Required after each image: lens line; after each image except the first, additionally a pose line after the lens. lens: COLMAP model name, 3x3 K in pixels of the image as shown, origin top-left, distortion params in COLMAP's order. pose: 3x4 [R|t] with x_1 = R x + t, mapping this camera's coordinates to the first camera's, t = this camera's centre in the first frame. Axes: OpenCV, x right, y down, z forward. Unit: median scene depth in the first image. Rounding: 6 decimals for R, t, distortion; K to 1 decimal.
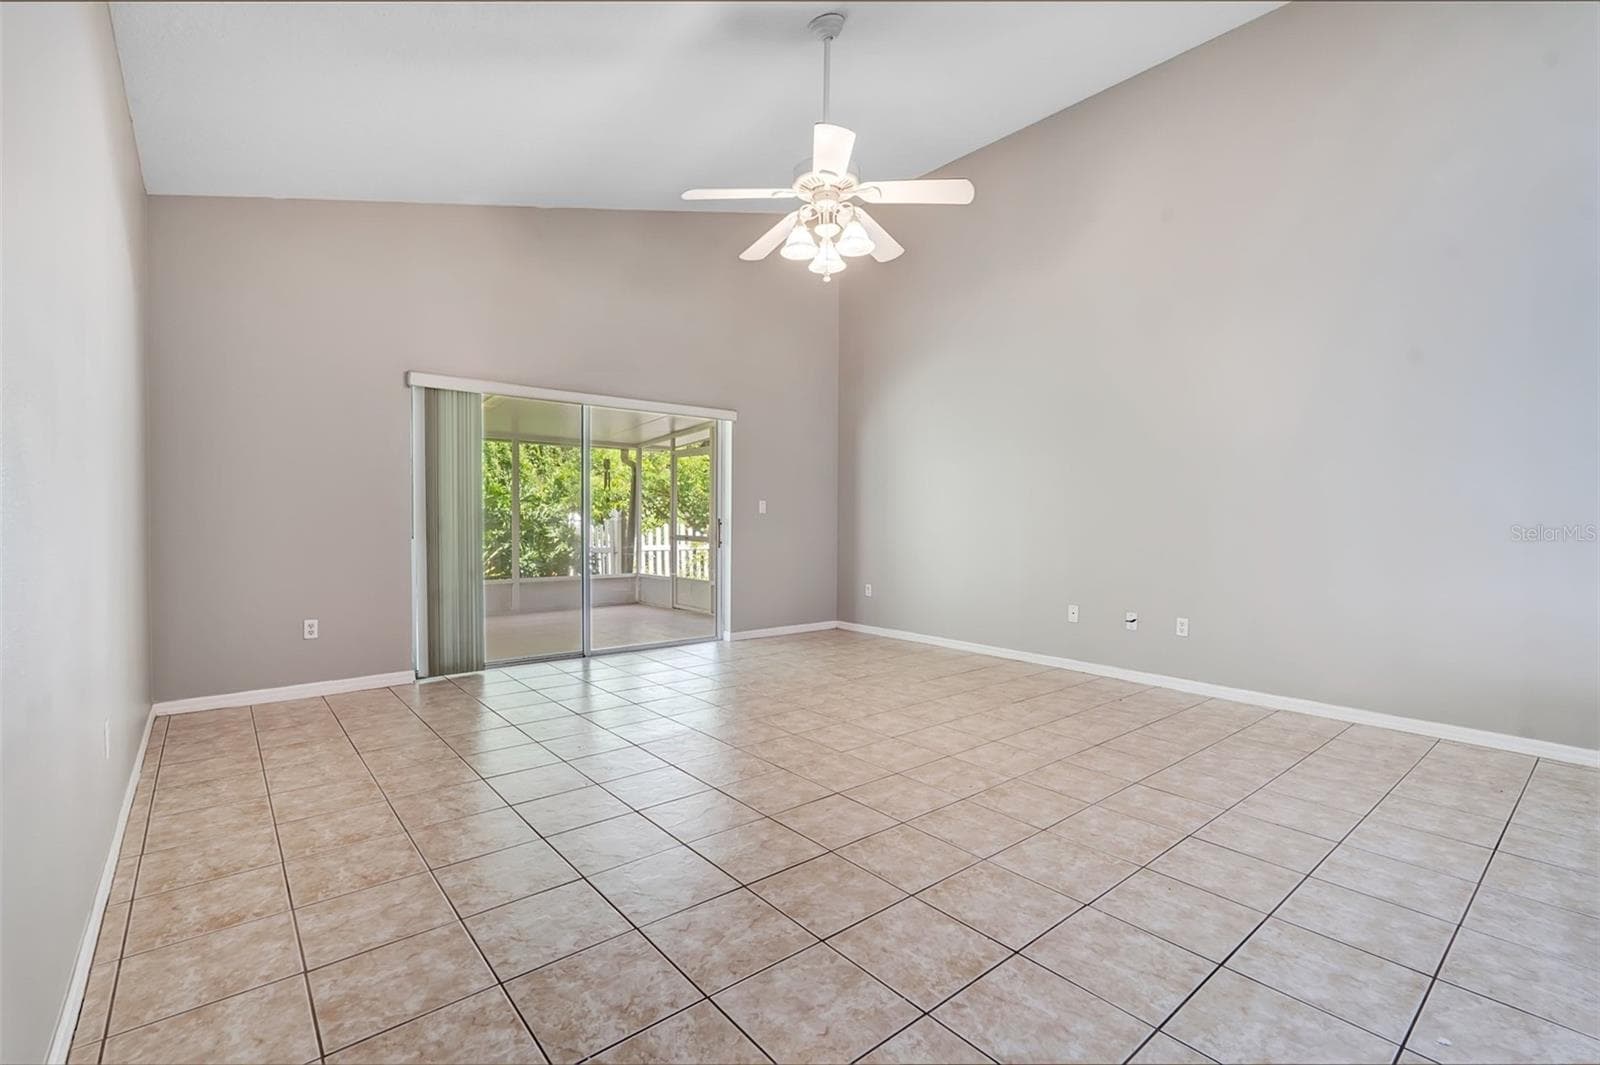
lens RADIAL K [[697.6, 0, 802.1], [0, 697.6, 529.9], [0, 0, 1]] dist [-0.001764, -0.000965]
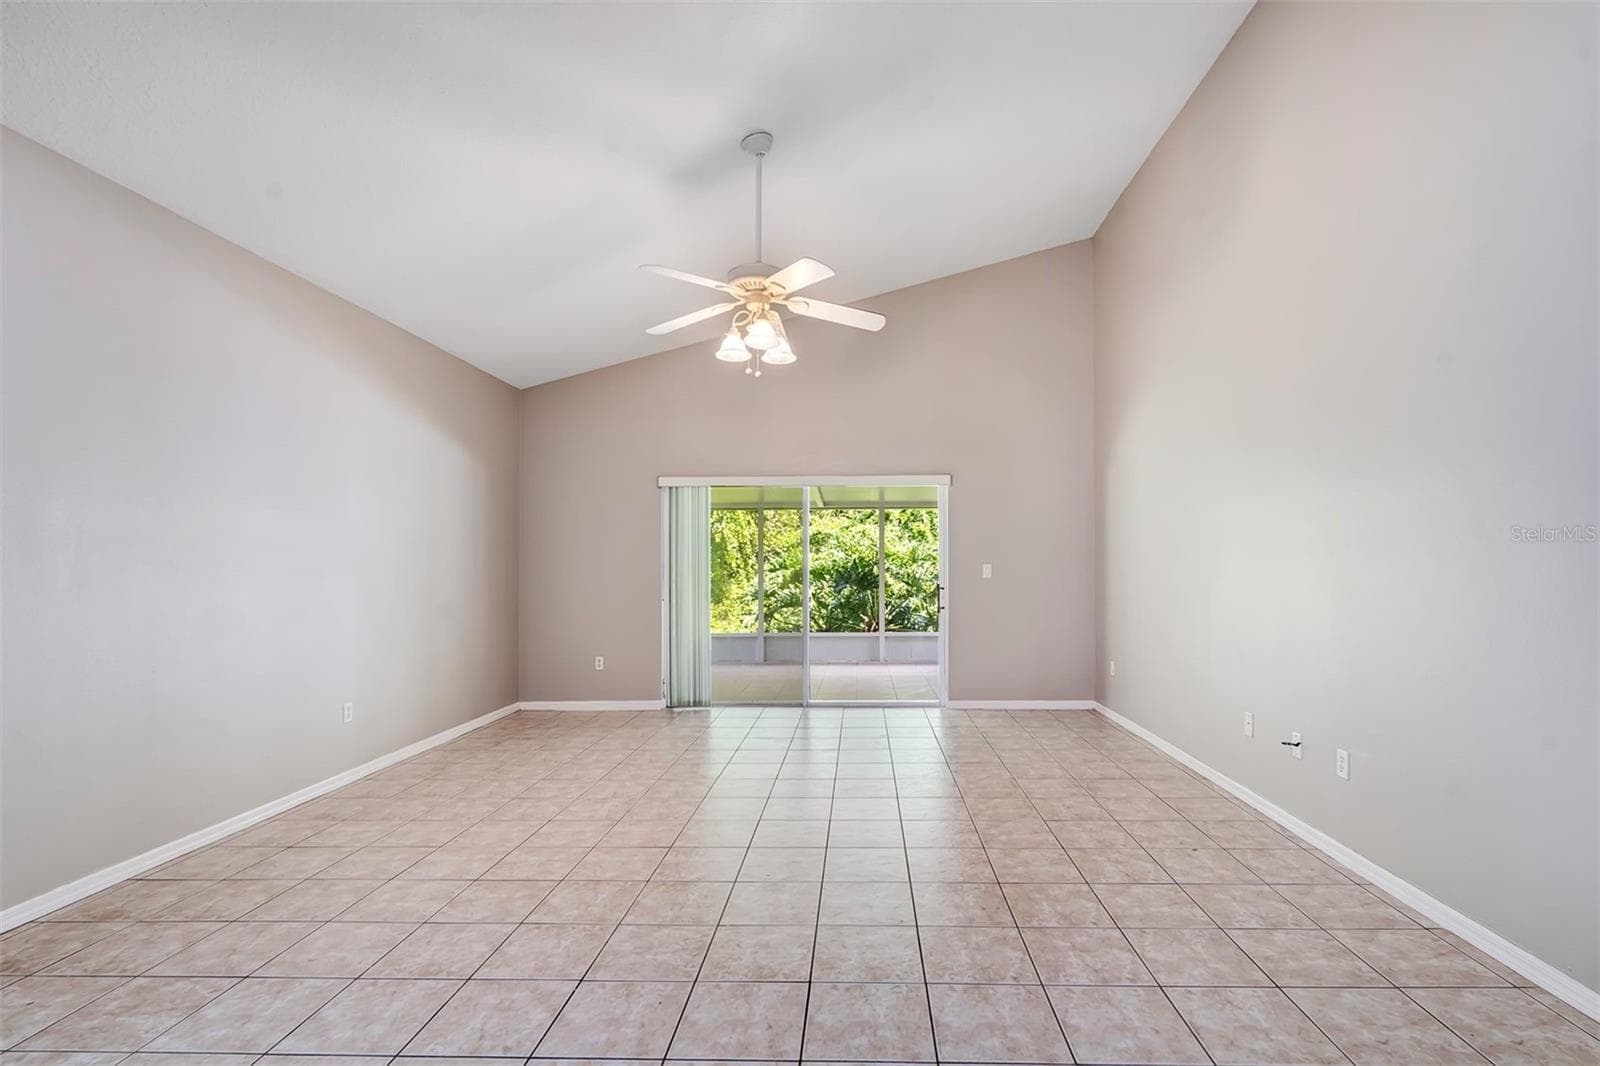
lens RADIAL K [[723.5, 0, 847.7], [0, 723.5, 575.5], [0, 0, 1]] dist [-0.005484, -0.001029]
pose [[0.760924, -0.000590, -0.648840, 0.648279], [-0.002886, 0.999987, -0.004294, -0.033389], [0.648834, 0.005140, 0.760912, 0.192958]]
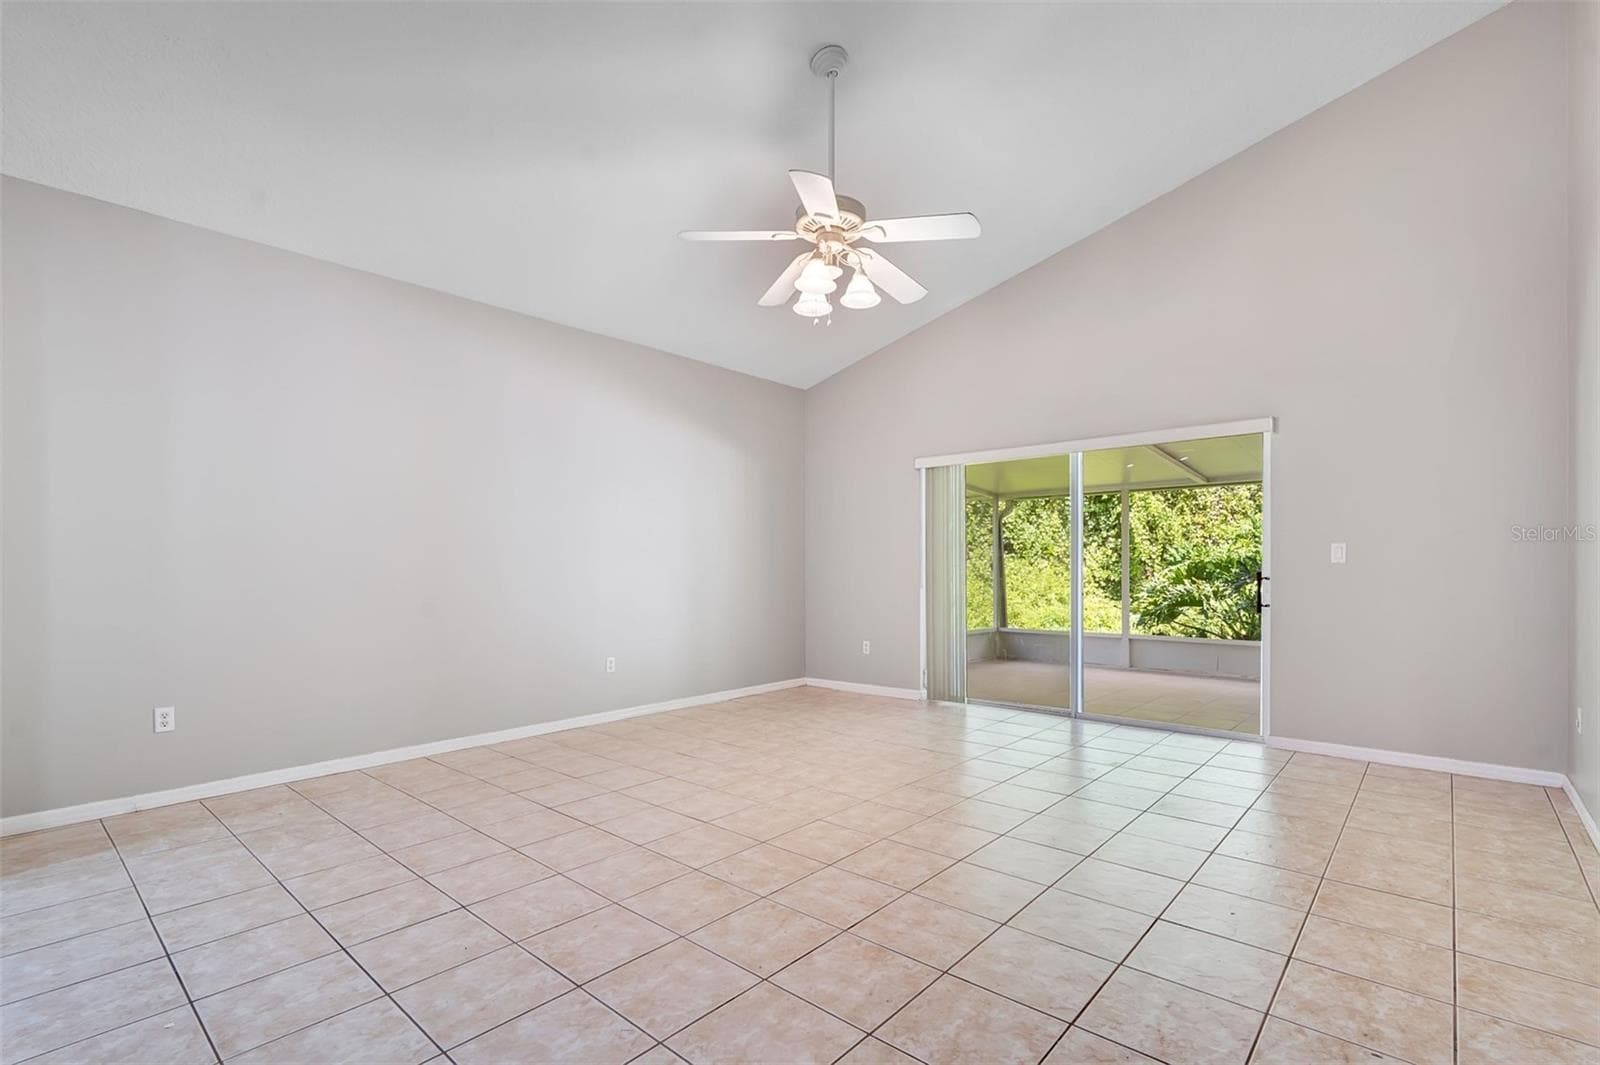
lens RADIAL K [[723.5, 0, 812.2], [0, 723.5, 569.2], [0, 0, 1]] dist [-0.005484, -0.001029]
pose [[0.165451, -0.004959, -0.986206, 0.764041], [-0.014148, 0.999873, -0.007401, -0.008777], [0.986117, 0.015178, 0.165360, 0.617863]]
